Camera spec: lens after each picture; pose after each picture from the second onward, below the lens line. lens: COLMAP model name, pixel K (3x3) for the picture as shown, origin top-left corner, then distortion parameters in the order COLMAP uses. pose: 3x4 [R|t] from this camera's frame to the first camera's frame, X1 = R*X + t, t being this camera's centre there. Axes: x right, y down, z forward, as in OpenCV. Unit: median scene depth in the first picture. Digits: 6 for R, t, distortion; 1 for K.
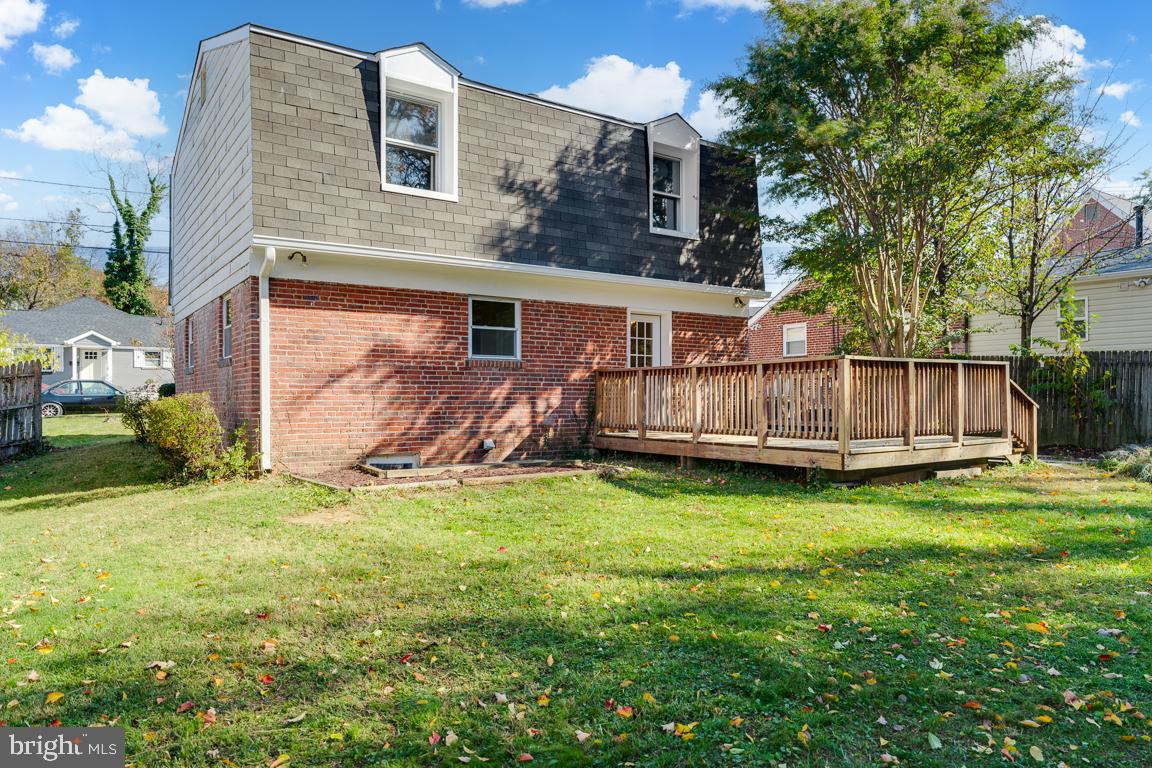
lens RADIAL K [[743.7, 0, 575.2], [0, 743.7, 390.4], [0, 0, 1]] dist [-0.000997, -0.000312]
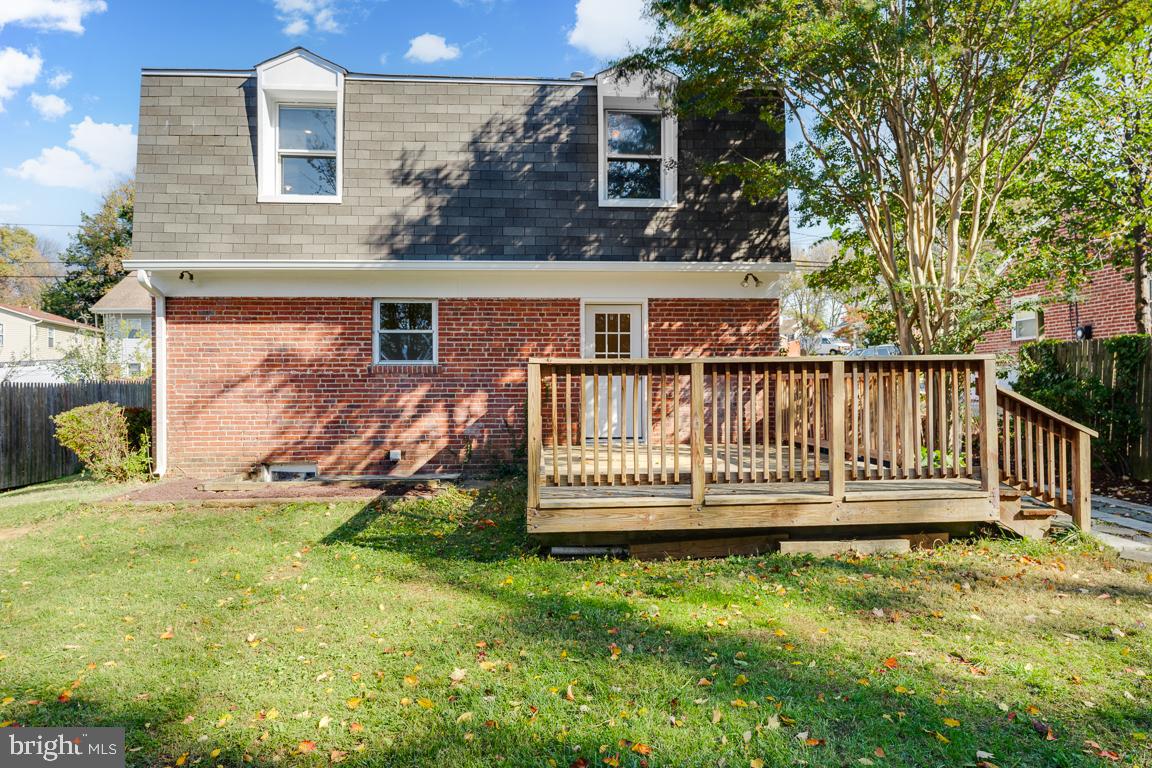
lens RADIAL K [[684.5, 0, 576.3], [0, 684.5, 379.7], [0, 0, 1]] dist [-0.001497, -0.001524]
pose [[0.865579, -0.009718, -0.500678, 0.516047], [0.009944, 0.999948, -0.002218, -0.019036], [0.500674, -0.003059, 0.865631, 0.365757]]
